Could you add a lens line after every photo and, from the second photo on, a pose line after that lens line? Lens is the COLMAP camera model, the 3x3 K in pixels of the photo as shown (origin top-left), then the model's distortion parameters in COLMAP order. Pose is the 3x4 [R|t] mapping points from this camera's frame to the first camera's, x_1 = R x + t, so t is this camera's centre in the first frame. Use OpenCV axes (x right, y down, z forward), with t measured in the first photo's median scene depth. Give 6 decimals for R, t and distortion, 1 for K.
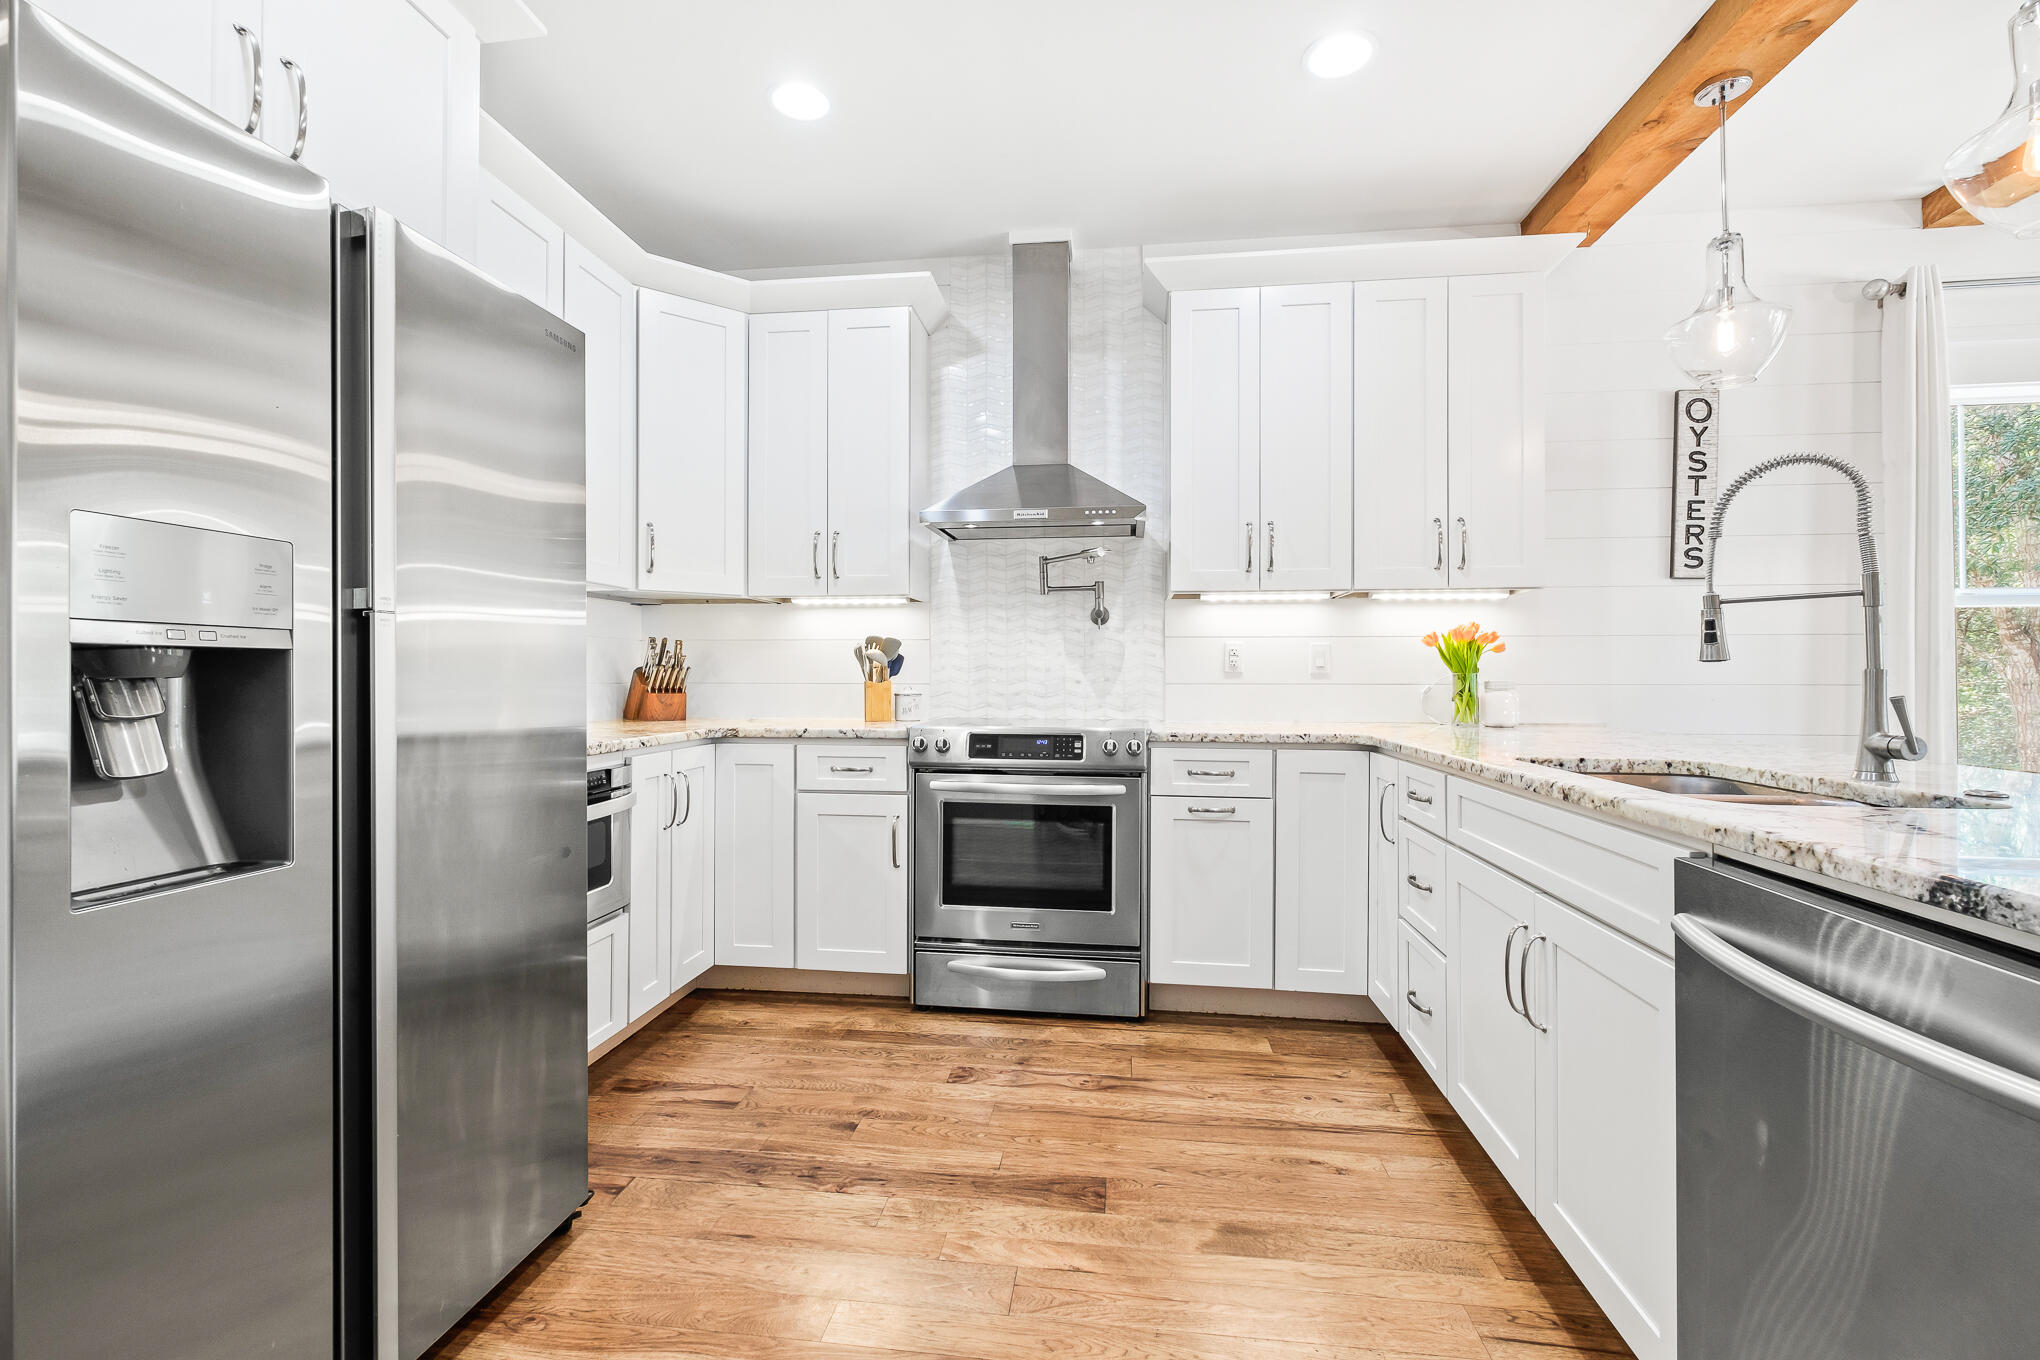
lens RADIAL K [[896.1, 0, 1023.6], [0, 896.1, 669.5], [0, 0, 1]] dist [-0.004307, 0.000630]
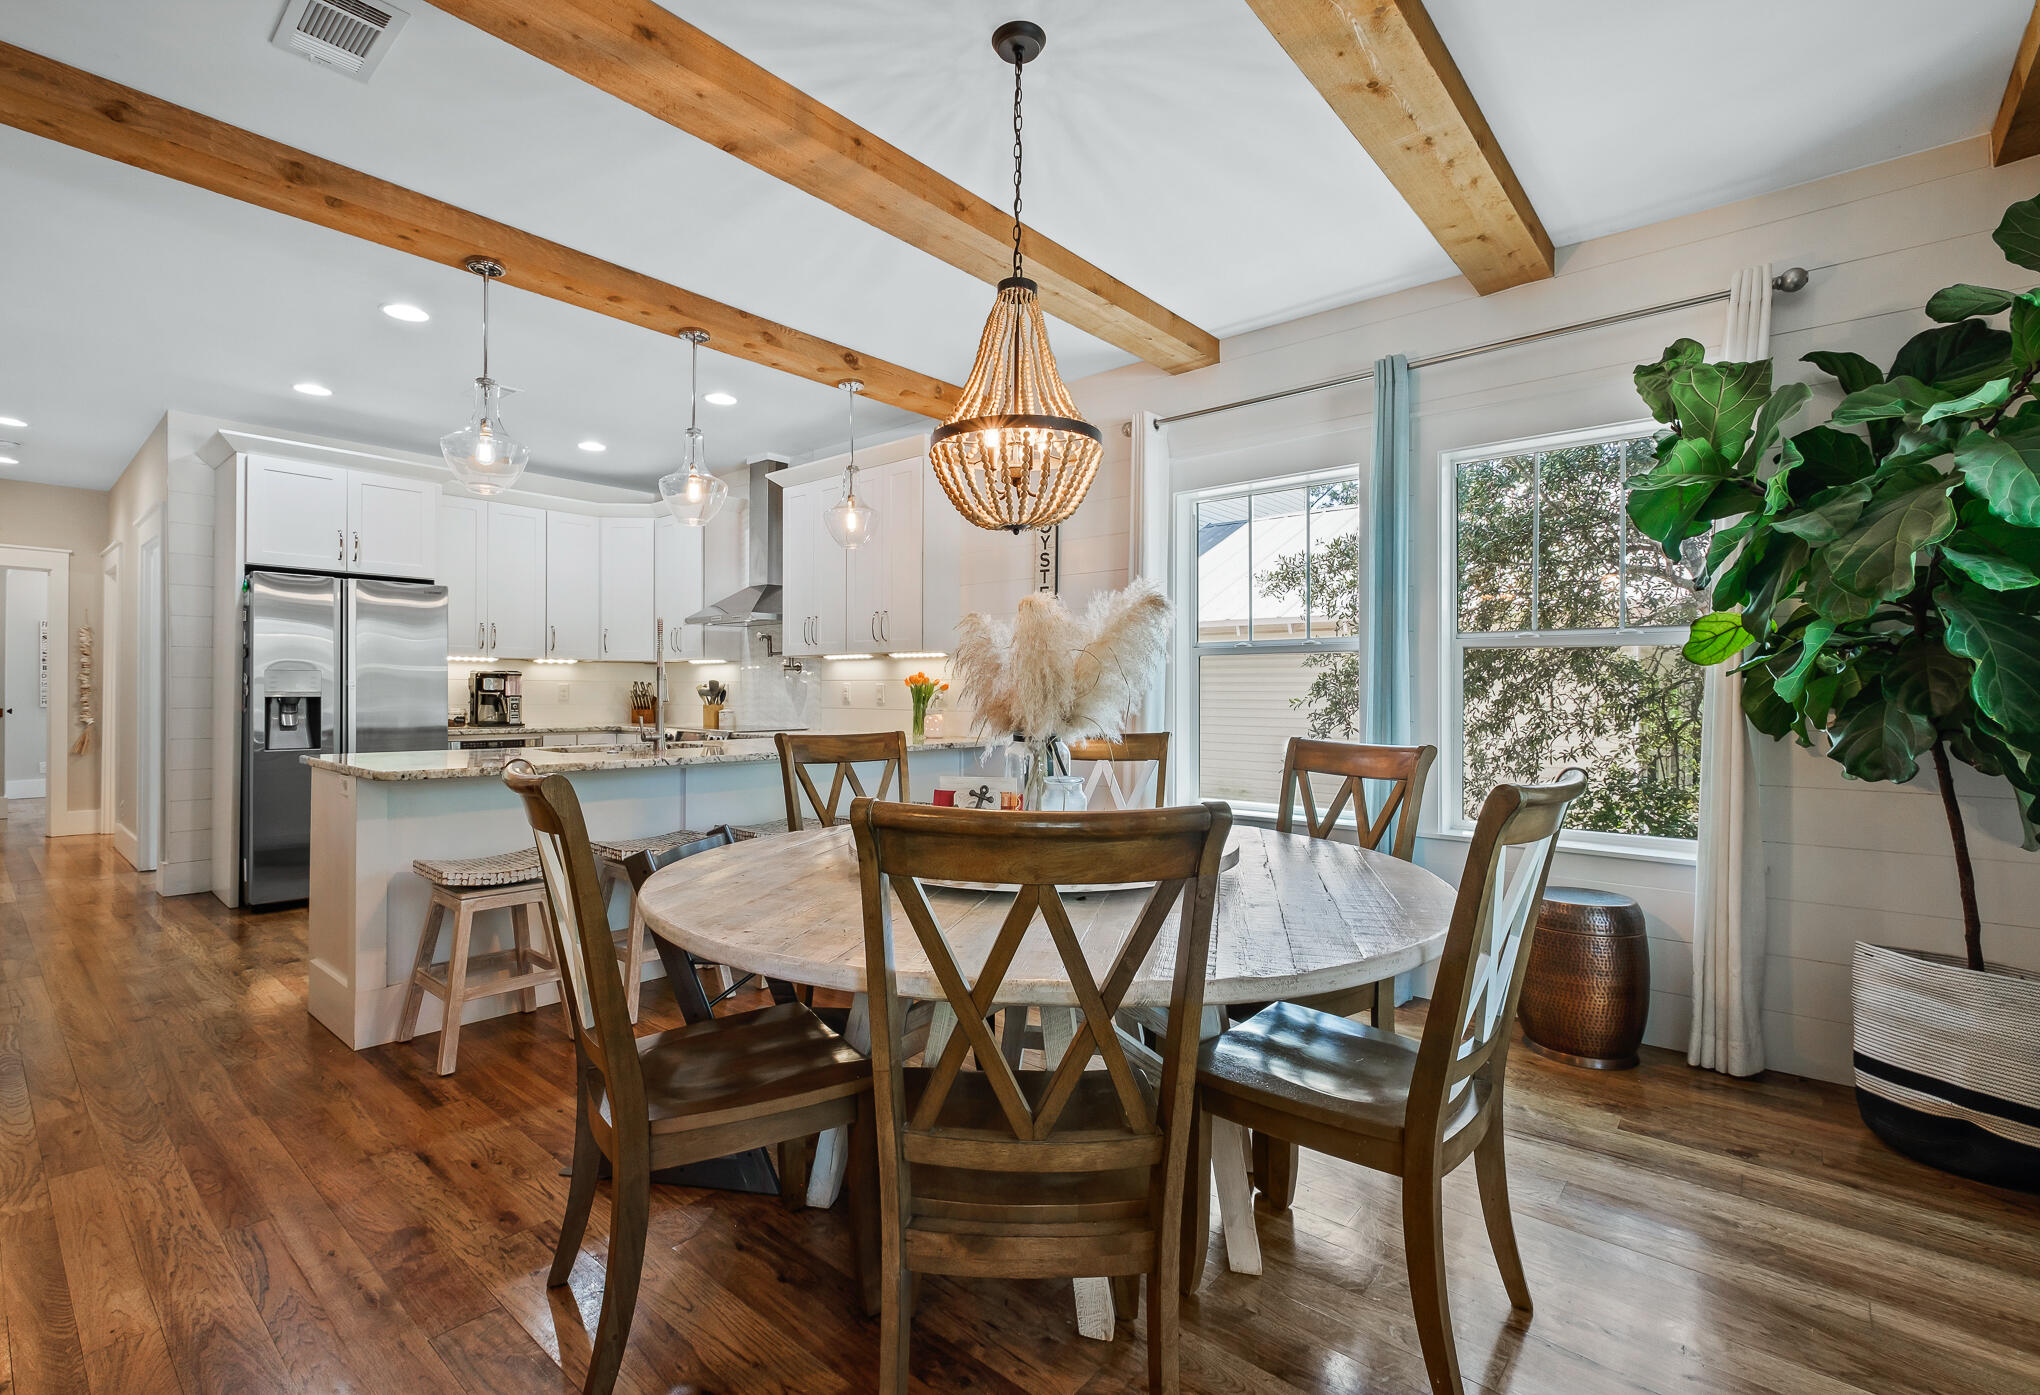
lens RADIAL K [[916.9, 0, 987.9], [0, 916.9, 688.8], [0, 0, 1]] dist [-0.001368, -0.000491]
pose [[0.828692, 0.001821, -0.559703, 1.511299], [-0.000983, 0.999998, 0.001799, -0.025871], [0.559705, -0.000941, 0.828692, -0.286074]]
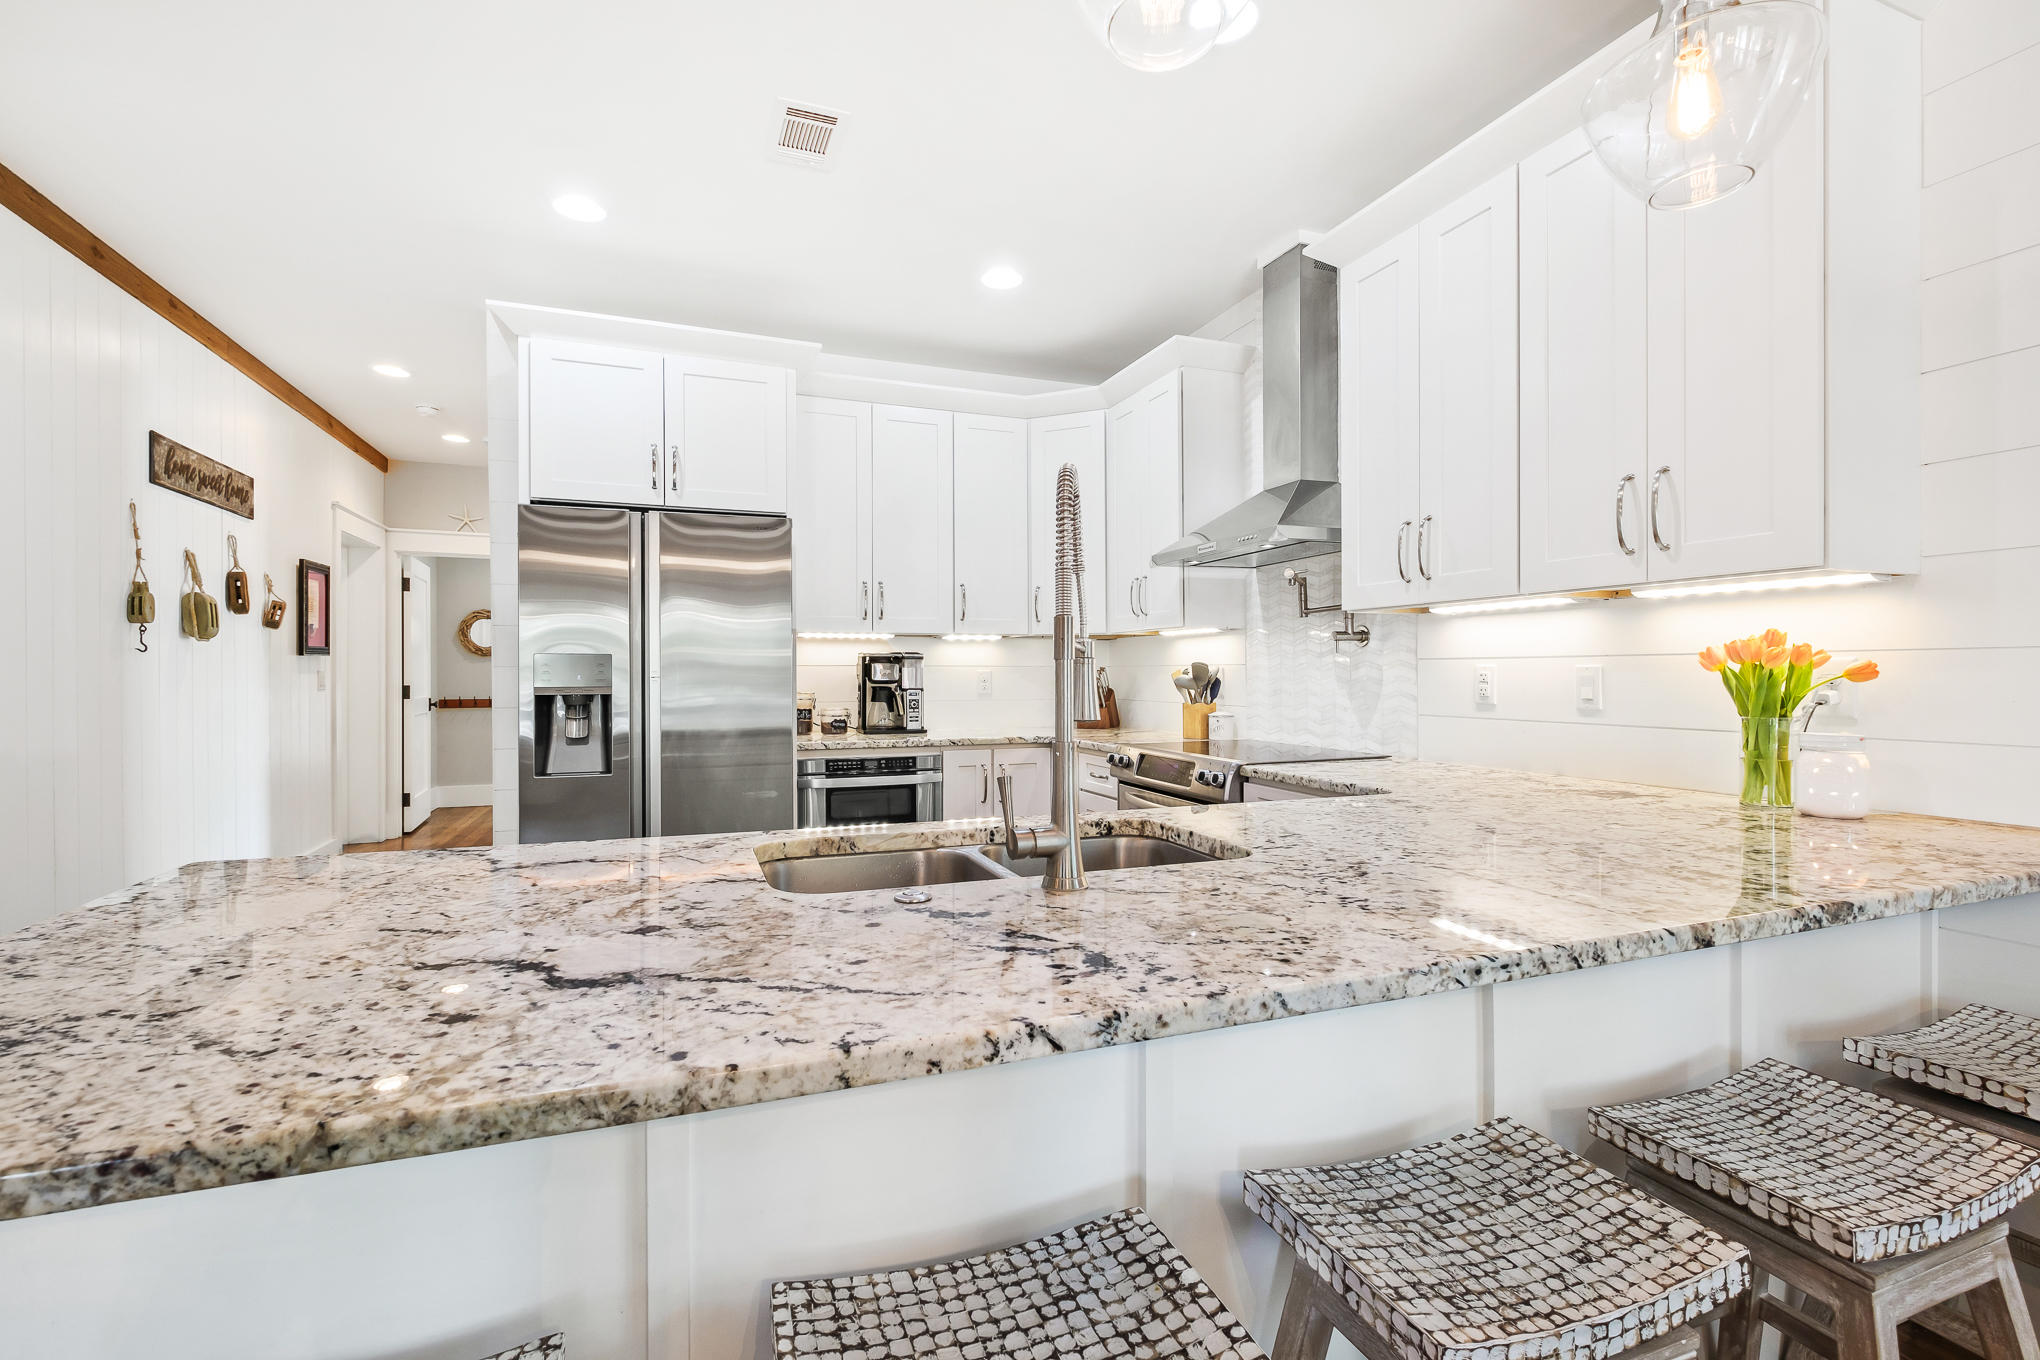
lens RADIAL K [[896.1, 0, 1004.7], [0, 896.1, 679.4], [0, 0, 1]] dist [-0.004307, 0.000630]
pose [[0.470387, 0.002842, -0.882456, 0.776012], [0.007479, 0.999946, 0.007207, -0.028364], [0.882429, -0.009990, 0.470340, 0.287735]]
